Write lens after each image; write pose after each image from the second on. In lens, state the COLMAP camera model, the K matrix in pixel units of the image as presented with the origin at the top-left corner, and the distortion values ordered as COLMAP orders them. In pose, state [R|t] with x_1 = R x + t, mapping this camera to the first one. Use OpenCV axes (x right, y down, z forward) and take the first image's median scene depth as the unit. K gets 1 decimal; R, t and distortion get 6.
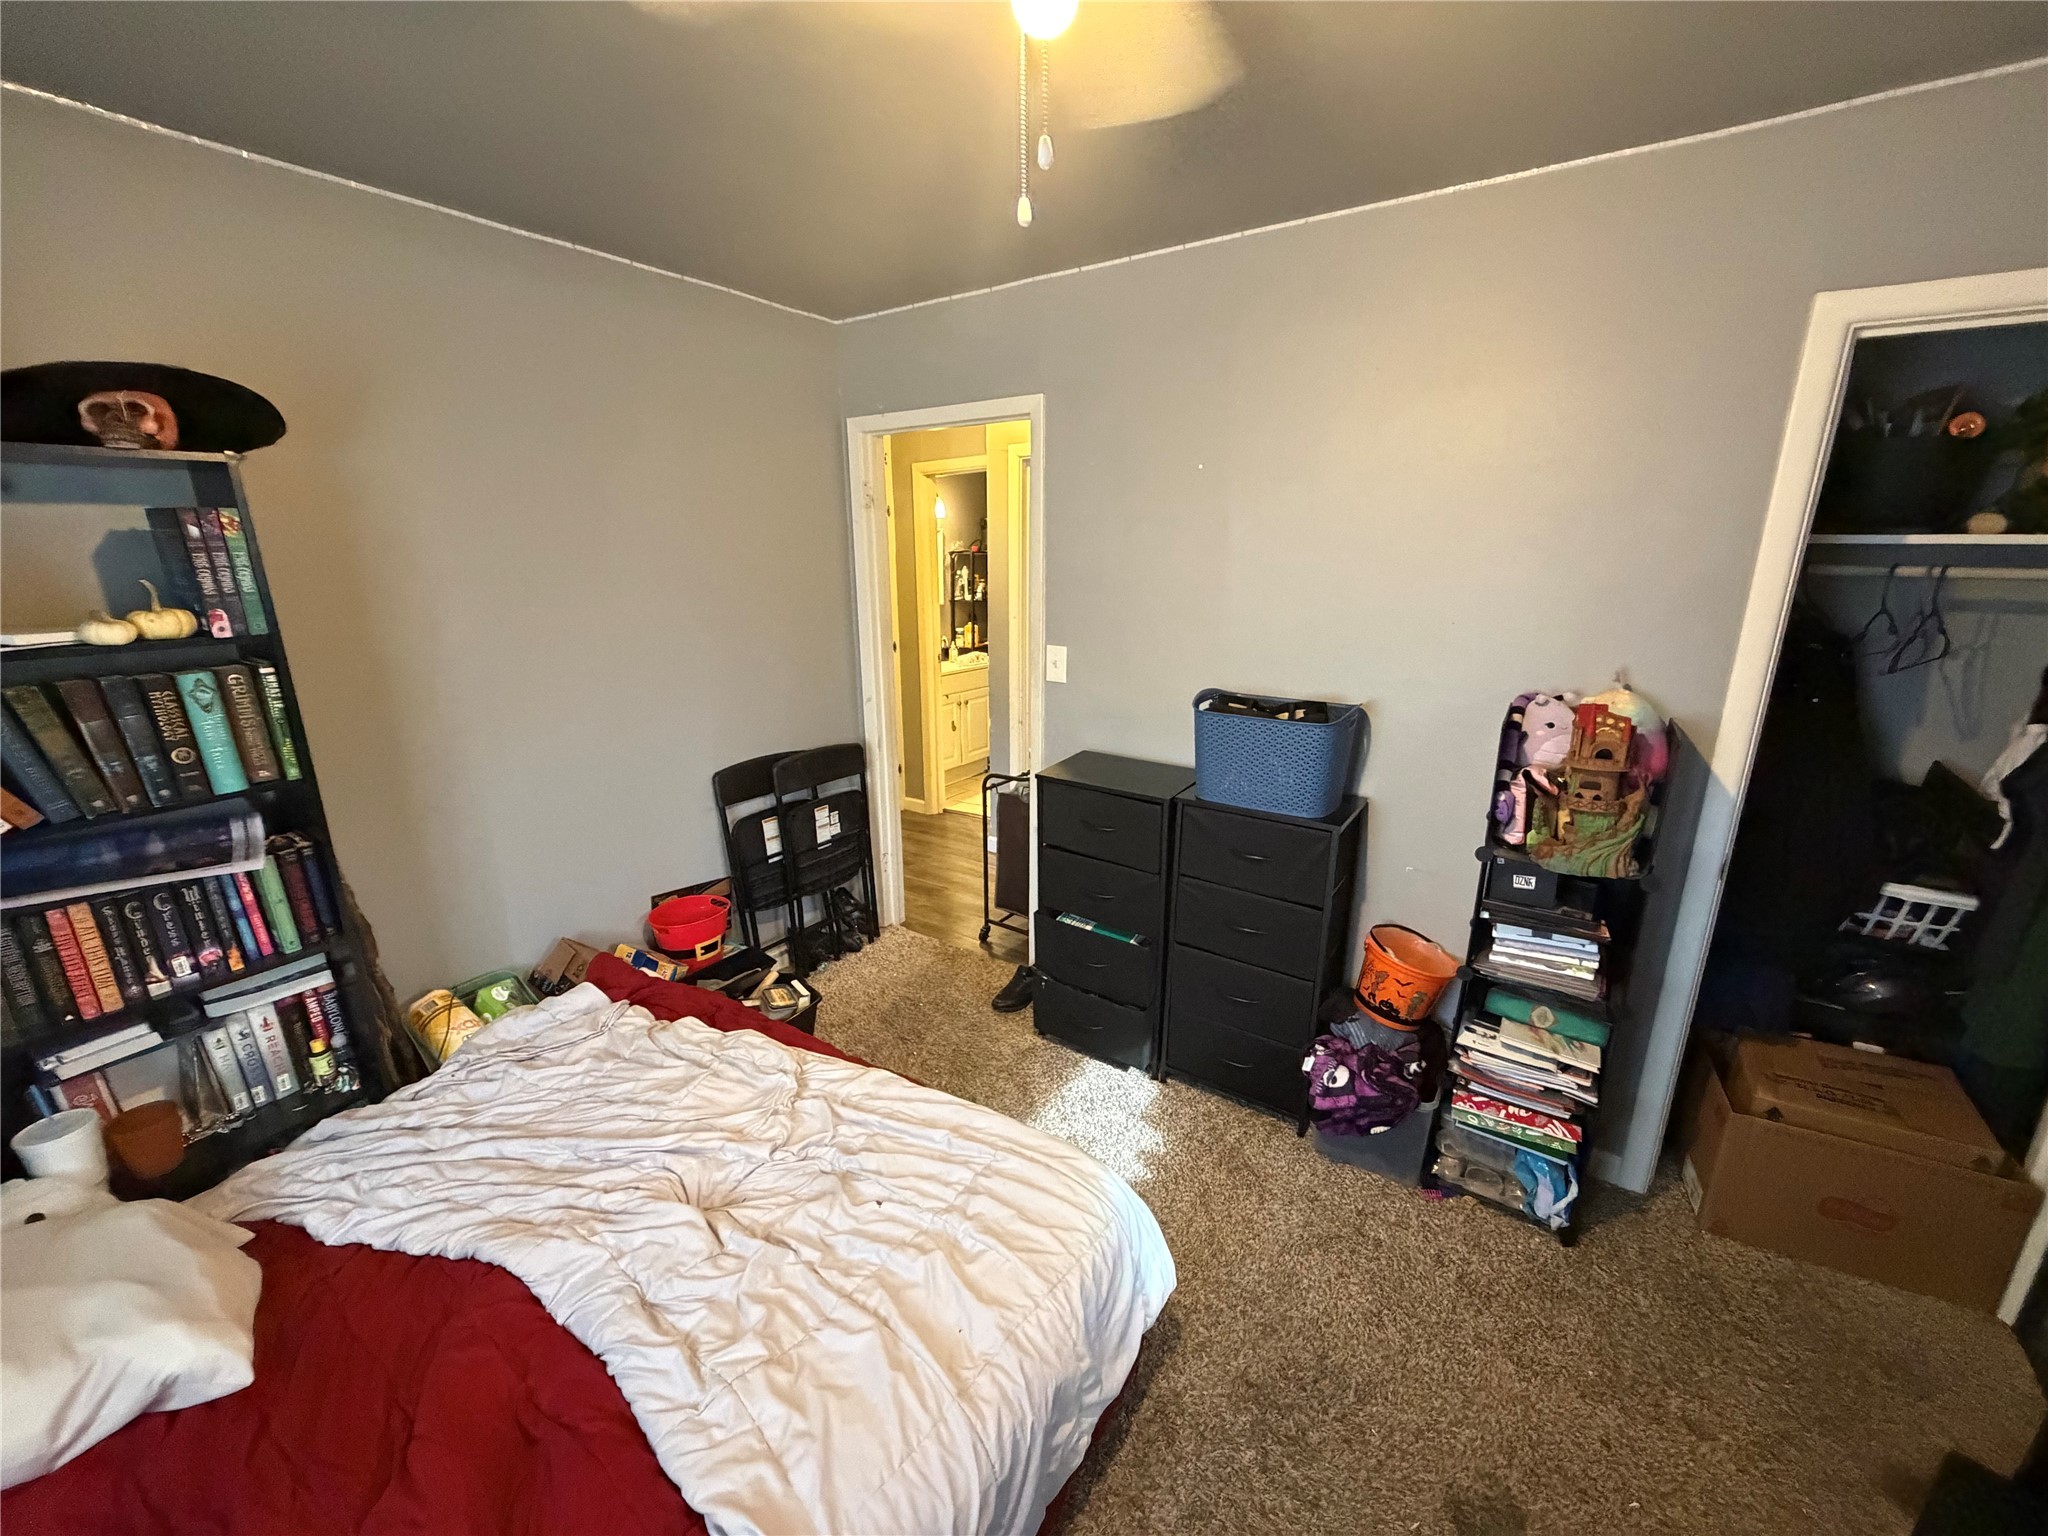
lens RADIAL K [[805.4, 0, 1022.4], [0, 805.4, 772.3], [0, 0, 1]] dist [-0.000016, 0.000000]
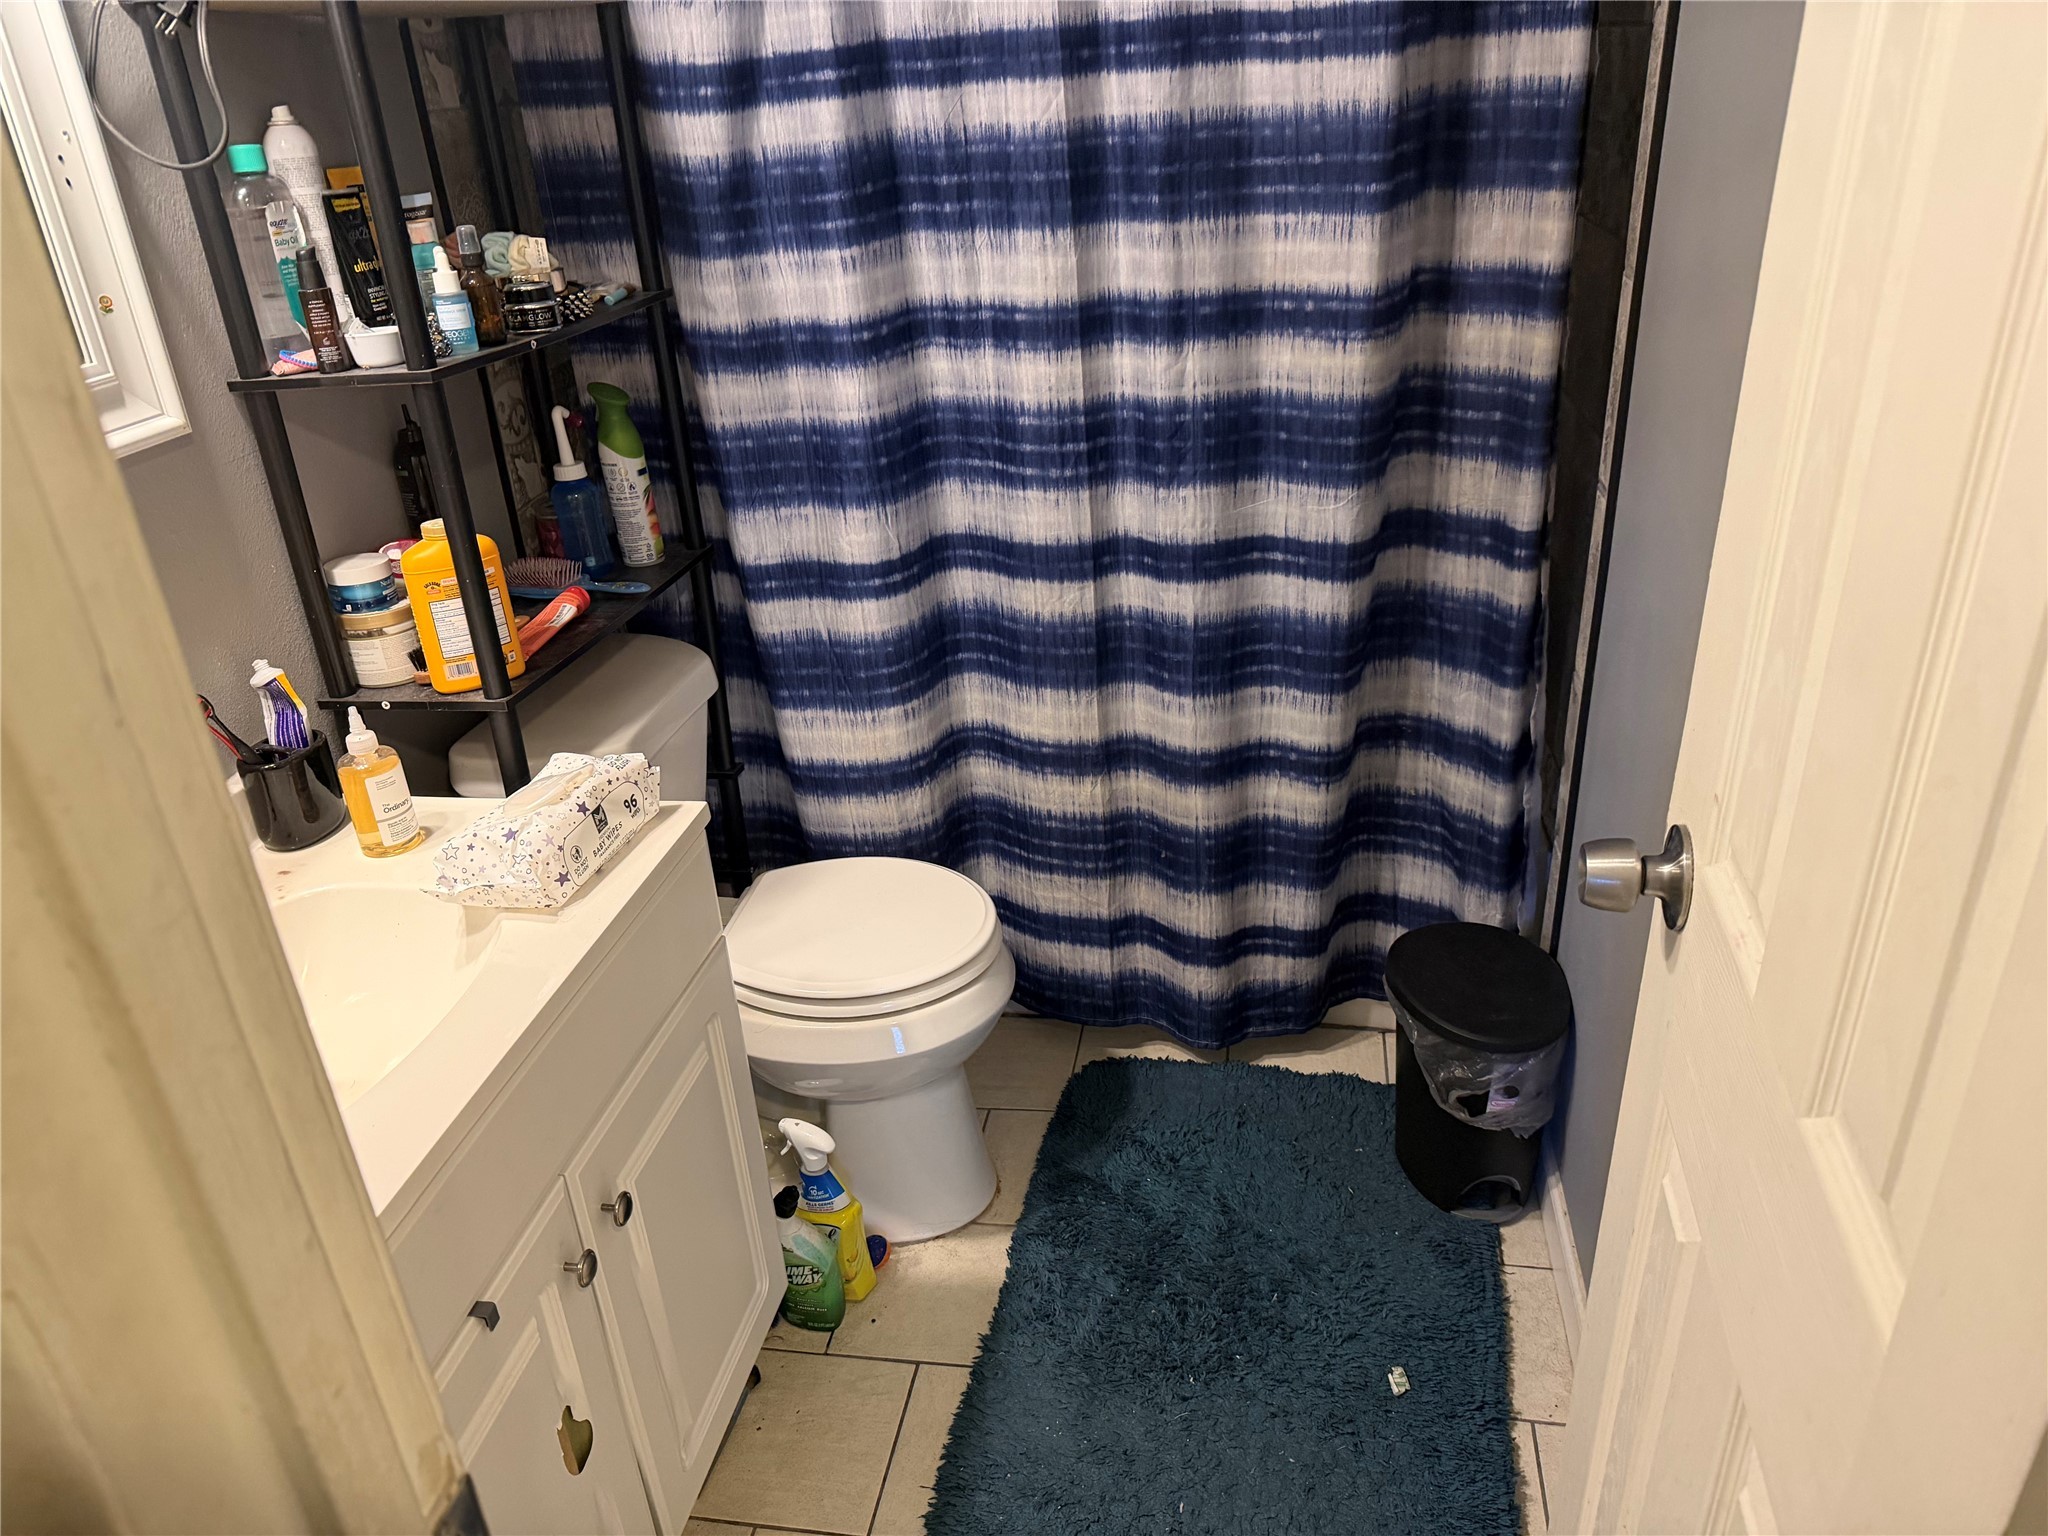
lens RADIAL K [[1424.7, 0, 1023.9], [0, 1424.7, 767.3], [0, 0, 1]] dist [-0.004869, -0.002419]
pose [[0.900372, -0.235076, 0.366155, -0.072841], [0.170157, 0.964712, 0.200941, -0.177824], [-0.400471, -0.118618, 0.908599, 0.727019]]
